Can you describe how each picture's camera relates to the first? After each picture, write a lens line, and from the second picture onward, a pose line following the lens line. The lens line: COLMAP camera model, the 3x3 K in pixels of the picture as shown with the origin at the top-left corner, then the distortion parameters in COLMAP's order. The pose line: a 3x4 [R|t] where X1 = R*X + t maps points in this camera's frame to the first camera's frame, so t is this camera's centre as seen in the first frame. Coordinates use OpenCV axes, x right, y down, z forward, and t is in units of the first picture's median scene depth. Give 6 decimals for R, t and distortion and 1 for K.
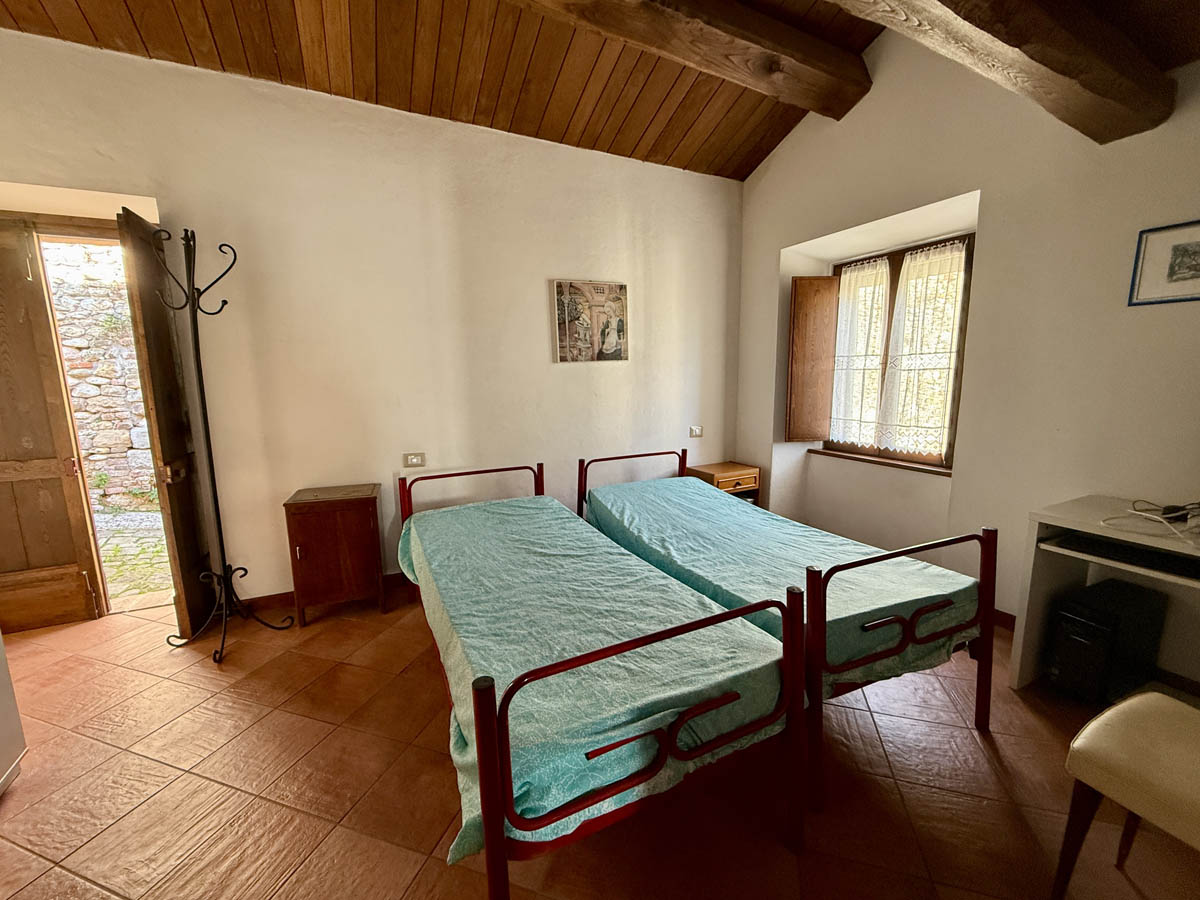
lens RADIAL K [[478.2, 0, 596.3], [0, 478.2, 448.0], [0, 0, 1]] dist [-0.002434, -0.000182]
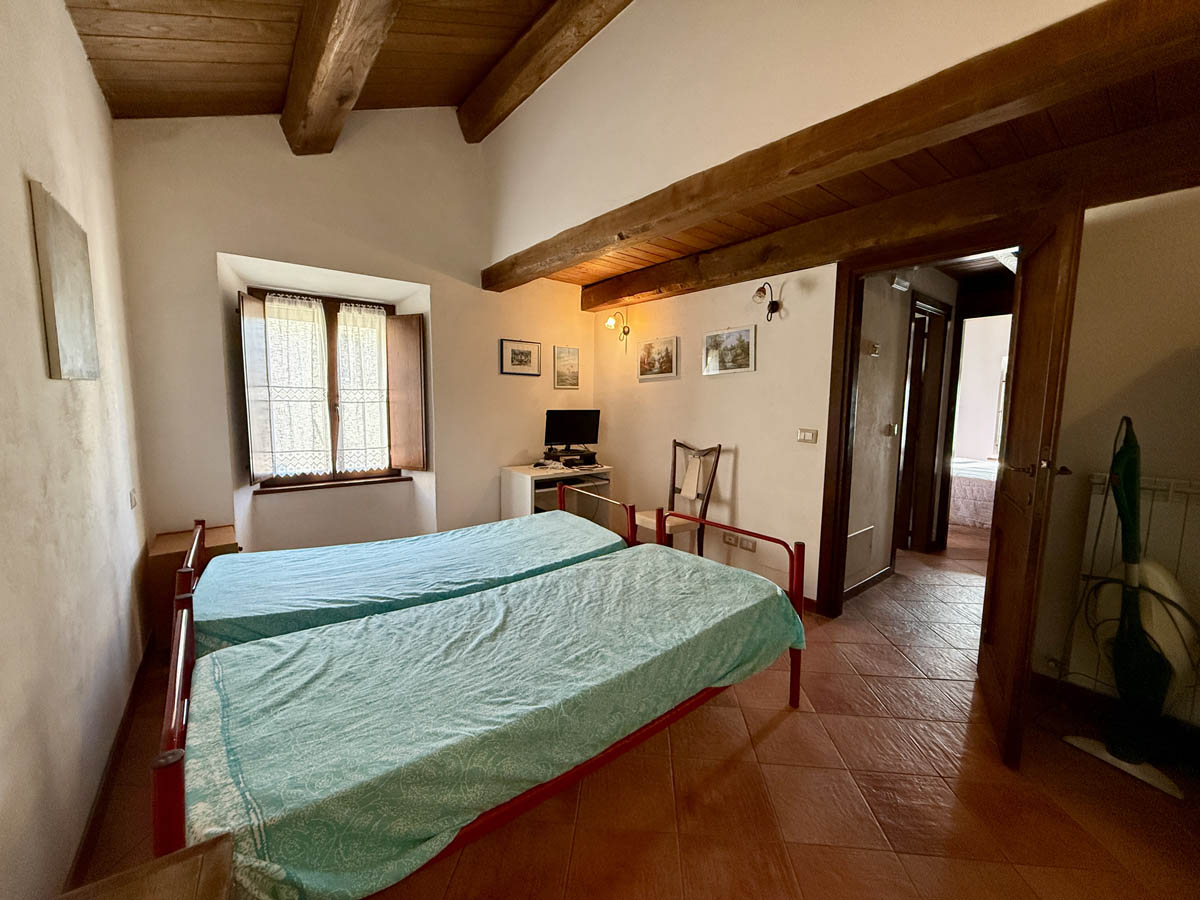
lens RADIAL K [[478.2, 0, 595.2], [0, 478.2, 452.7], [0, 0, 1]] dist [-0.002434, -0.000182]
pose [[-0.219281, -0.093216, 0.971199, -0.775599], [0.144785, 0.981295, 0.126875, -0.127360], [-0.964859, 0.168437, -0.201683, 0.825382]]
